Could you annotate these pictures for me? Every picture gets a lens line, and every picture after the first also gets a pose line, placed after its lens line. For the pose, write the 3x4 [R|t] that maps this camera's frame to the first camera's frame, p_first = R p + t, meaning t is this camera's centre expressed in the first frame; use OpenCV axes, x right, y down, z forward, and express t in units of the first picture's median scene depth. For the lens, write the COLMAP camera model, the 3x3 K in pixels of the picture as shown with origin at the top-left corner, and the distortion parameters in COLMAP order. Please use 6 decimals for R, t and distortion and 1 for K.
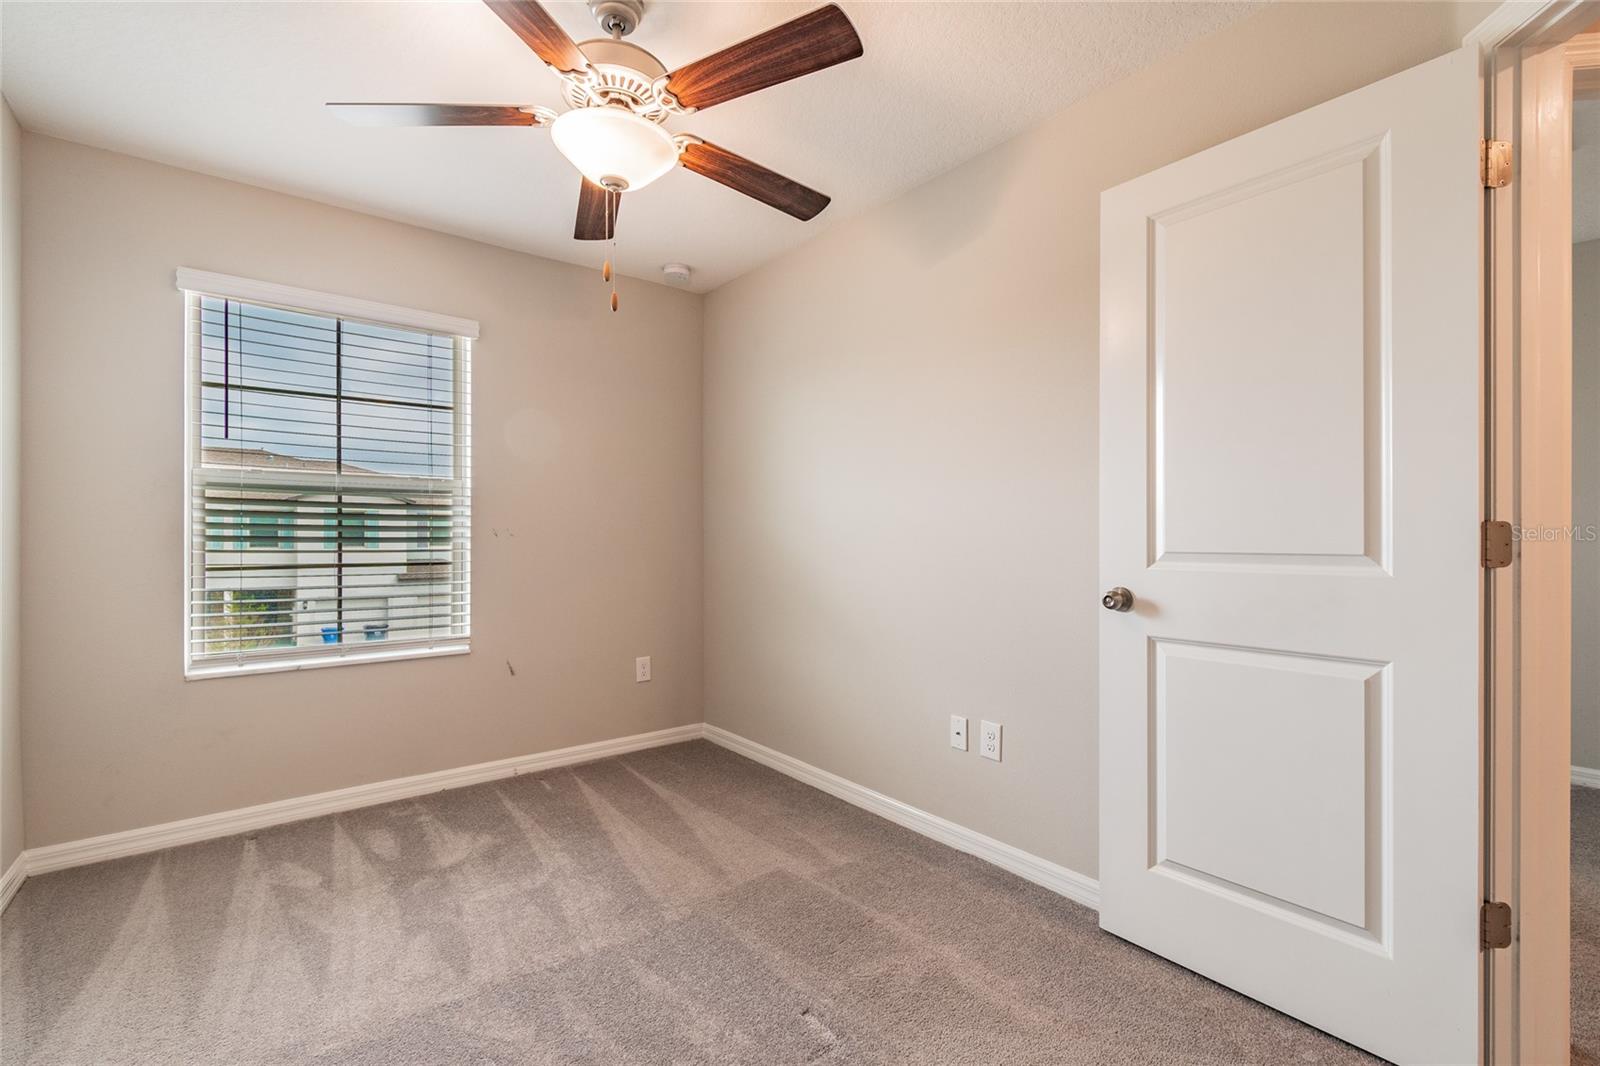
lens RADIAL K [[713.6, 0, 794.2], [0, 713.6, 537.7], [0, 0, 1]] dist [0.002481, 0.000350]
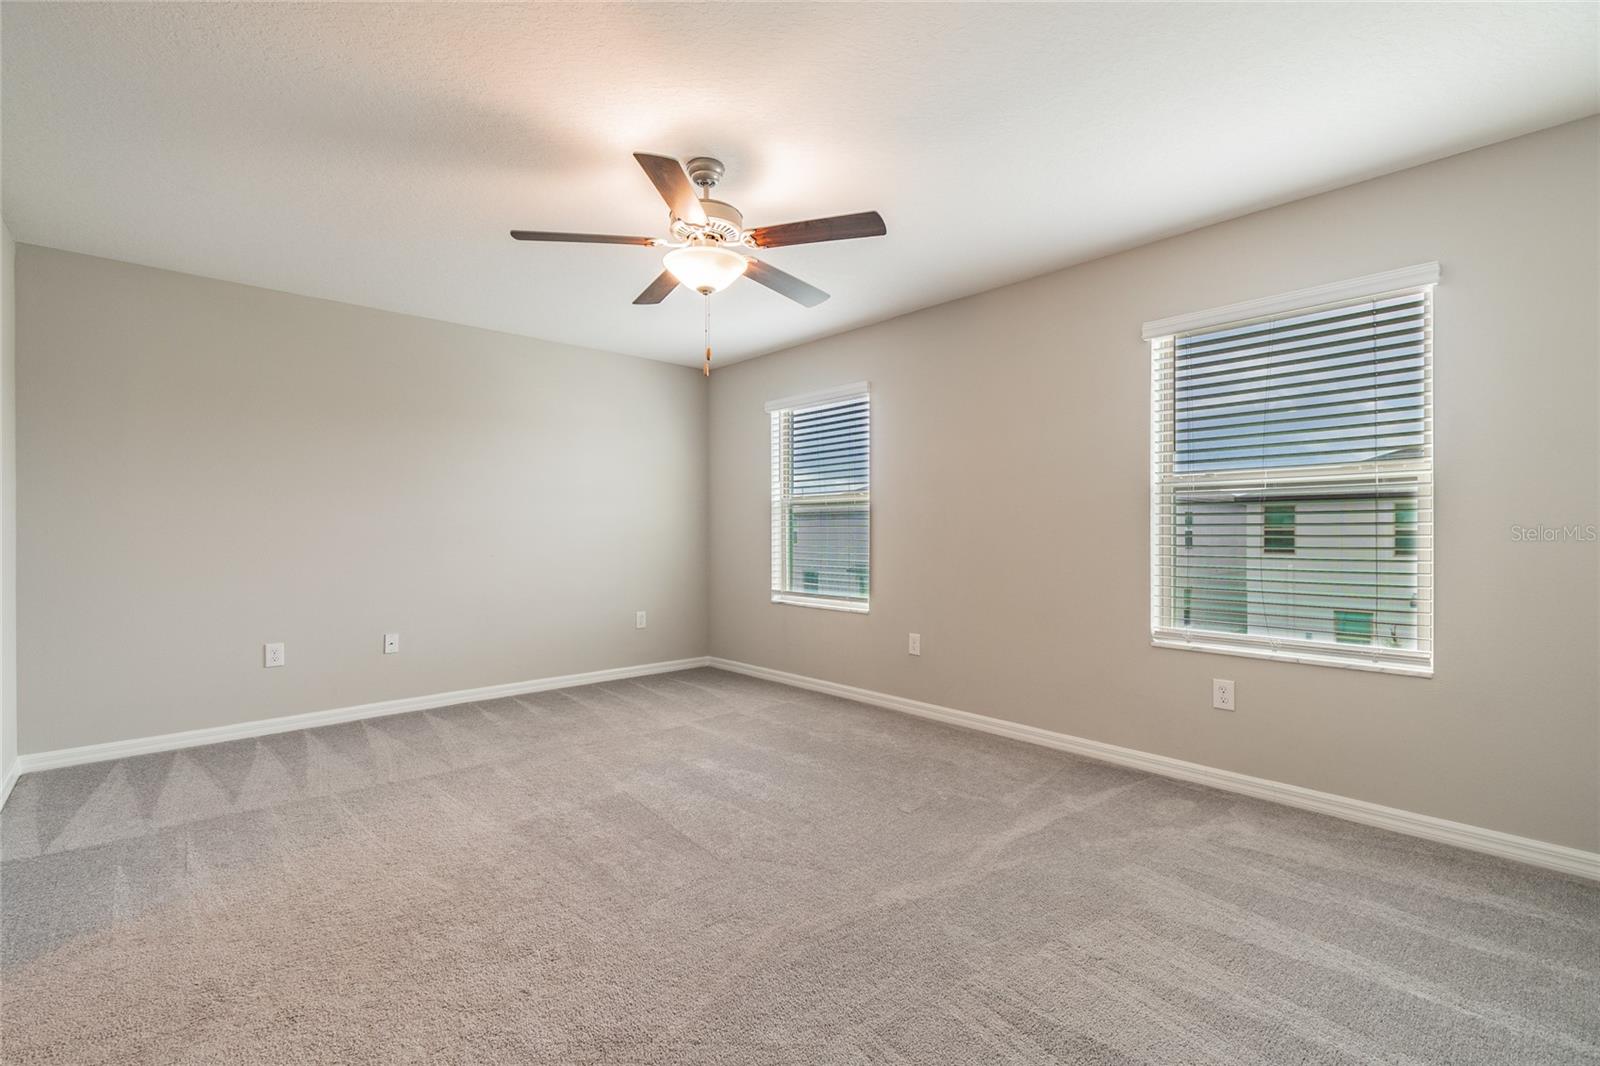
lens RADIAL K [[713.6, 0, 794.2], [0, 713.6, 537.7], [0, 0, 1]] dist [0.002481, 0.000350]
pose [[0.025960, 0.002069, -0.999661, 0.399308], [-0.000567, 0.999998, 0.002055, 0.004278], [0.999663, 0.000513, 0.025962, 0.329269]]
